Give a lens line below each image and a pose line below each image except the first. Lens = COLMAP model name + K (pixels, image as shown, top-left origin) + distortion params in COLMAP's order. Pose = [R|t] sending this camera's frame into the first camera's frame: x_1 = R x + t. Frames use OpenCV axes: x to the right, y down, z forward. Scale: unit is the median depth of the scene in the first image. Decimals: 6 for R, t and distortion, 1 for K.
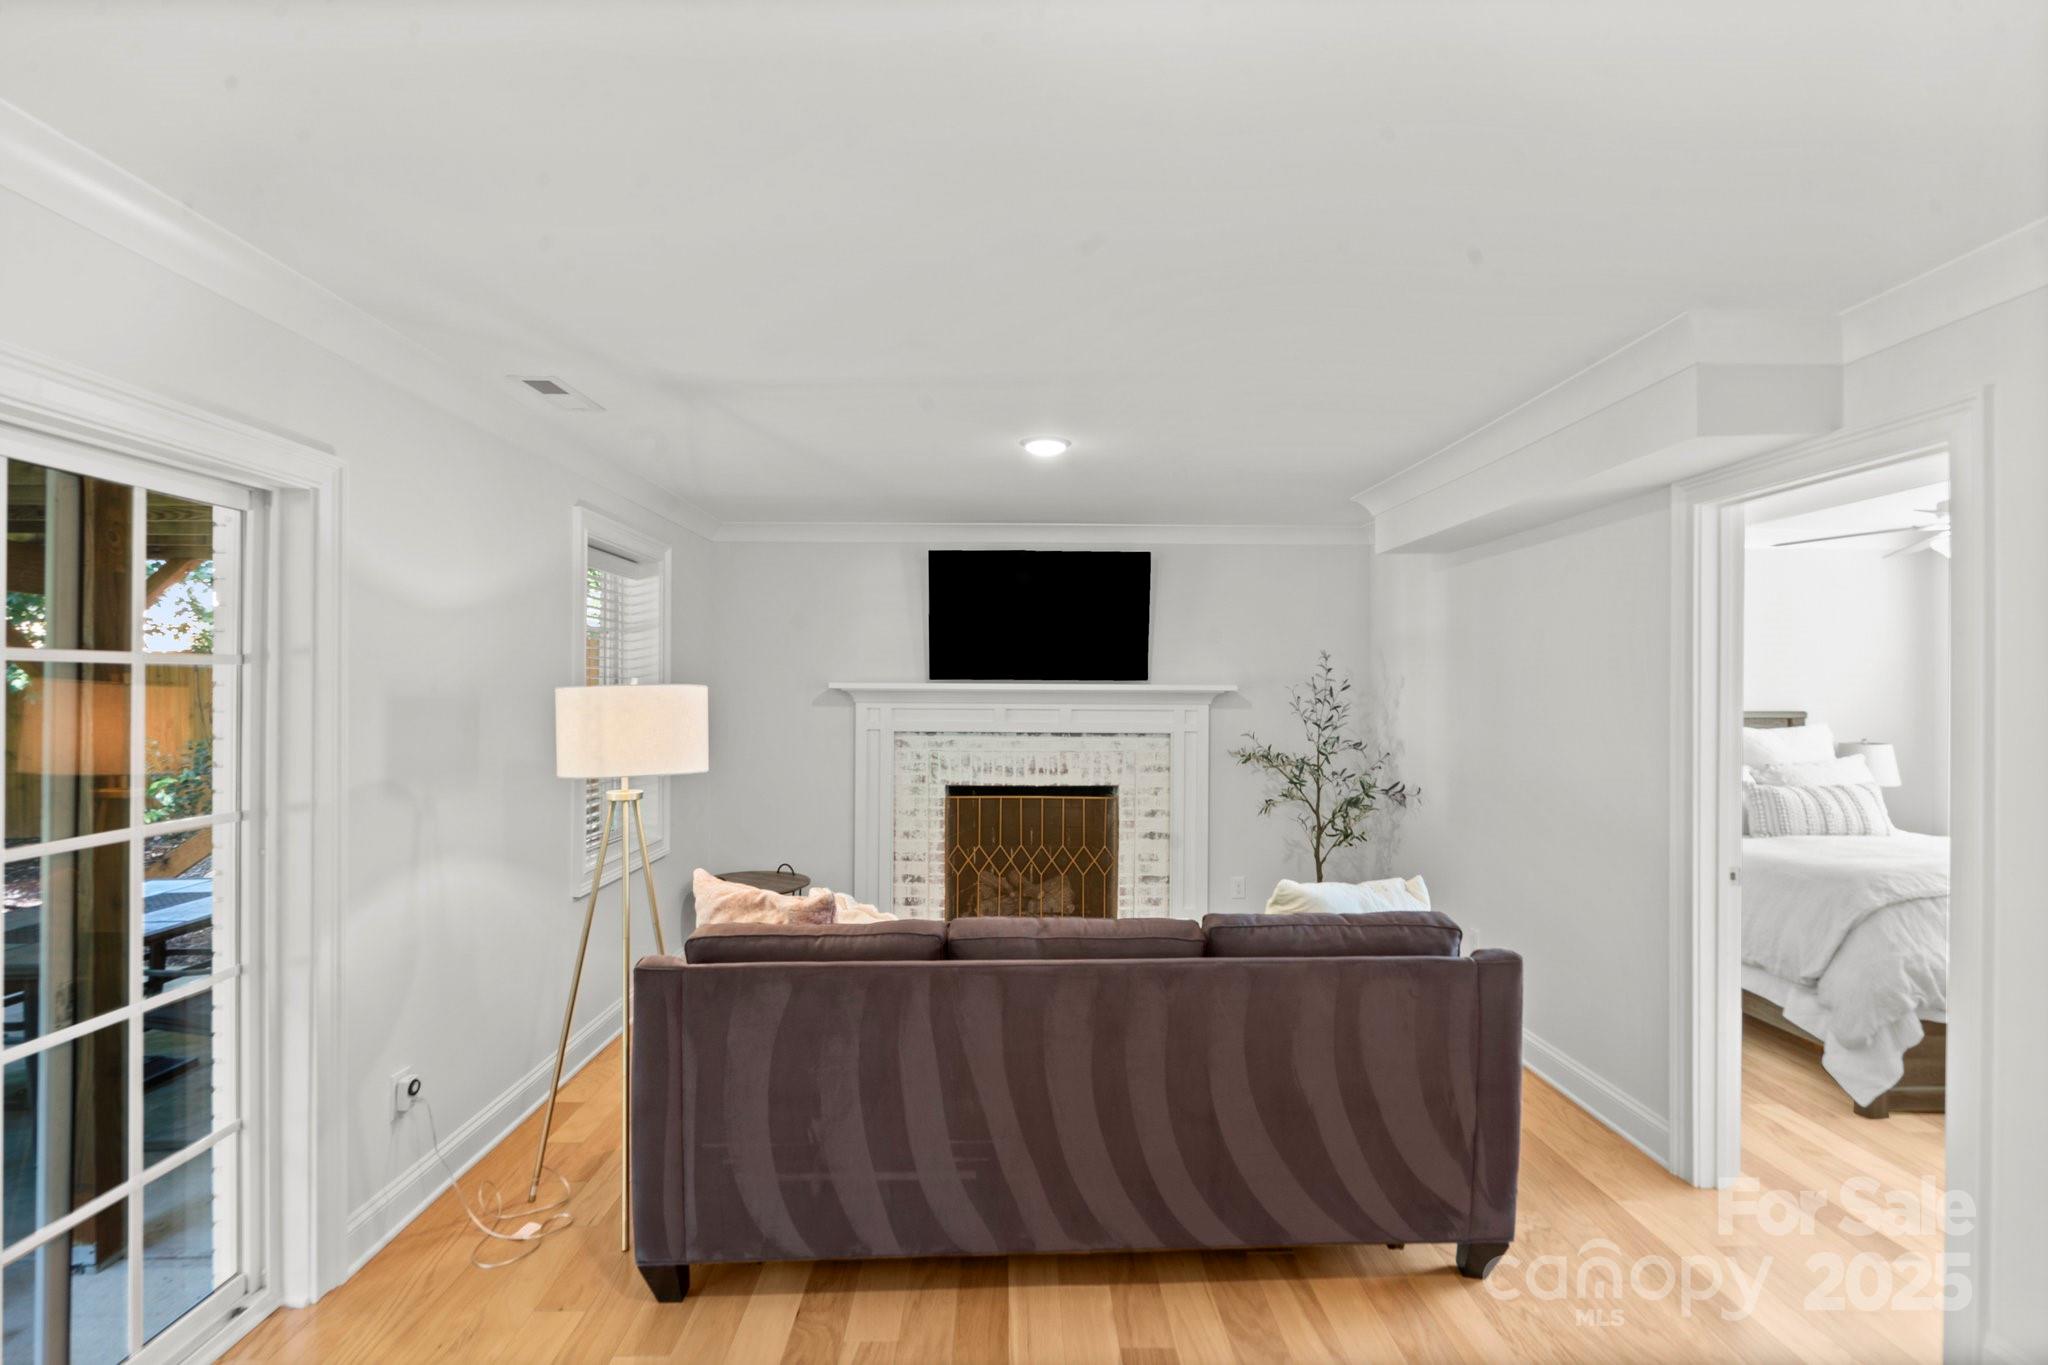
lens RADIAL K [[948.5, 0, 1024.0], [0, 948.5, 682.5], [0, 0, 1]] dist [0.001551, 0.000087]
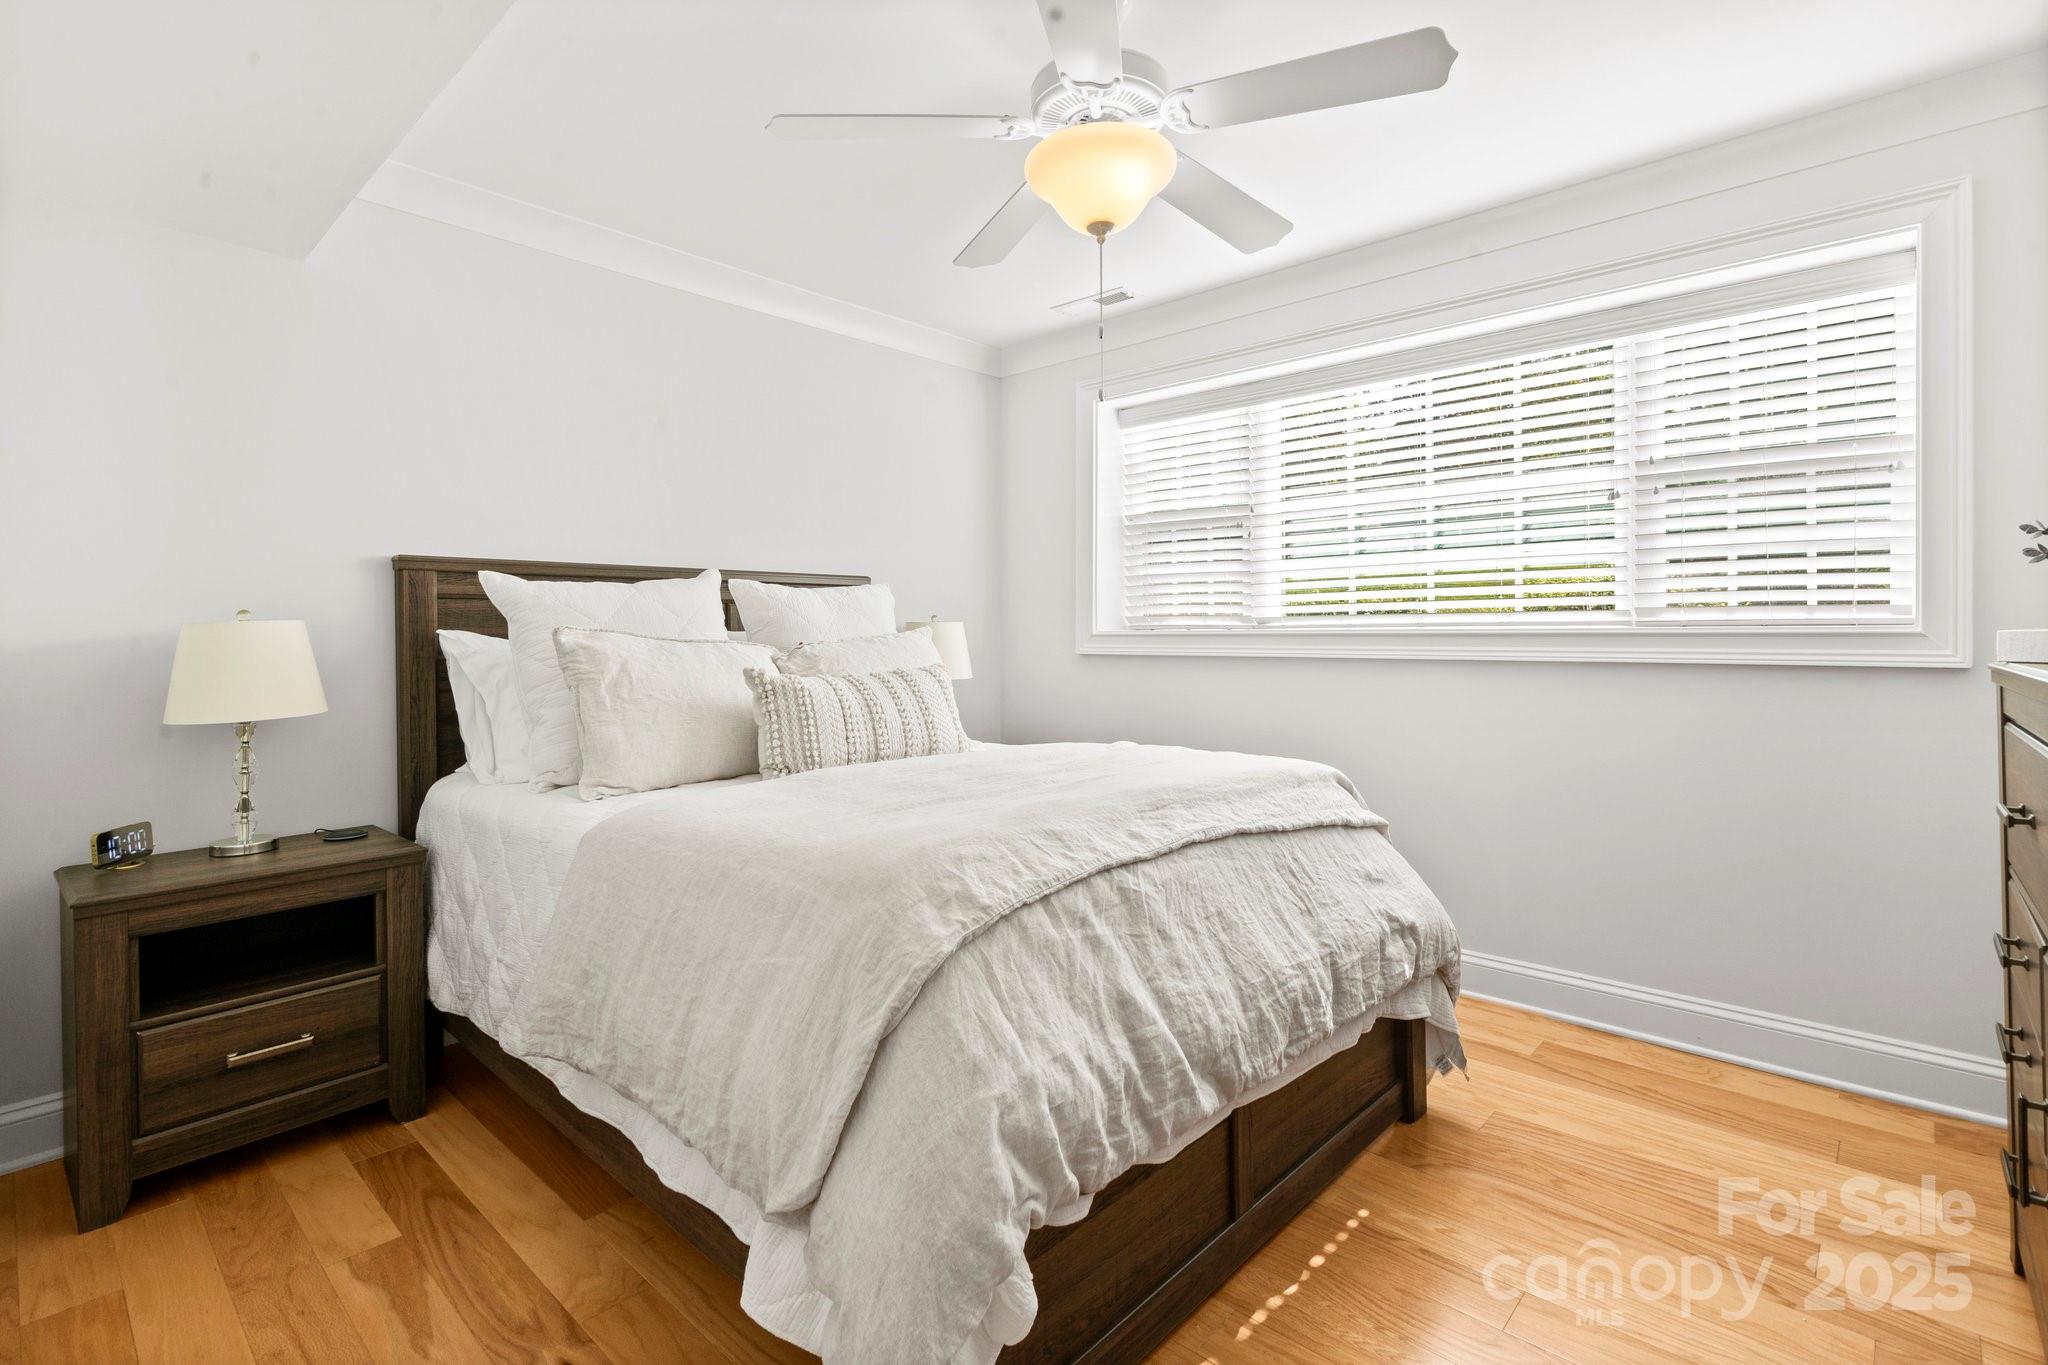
lens RADIAL K [[961.0, 0, 1028.0], [0, 961.0, 631.9], [0, 0, 1]] dist [0.000933, 0.000146]
pose [[0.688612, -0.000593, 0.725130, 0.230009], [0.001113, 0.999999, -0.000240, 0.039632], [-0.725129, 0.000972, 0.688612, 0.254186]]
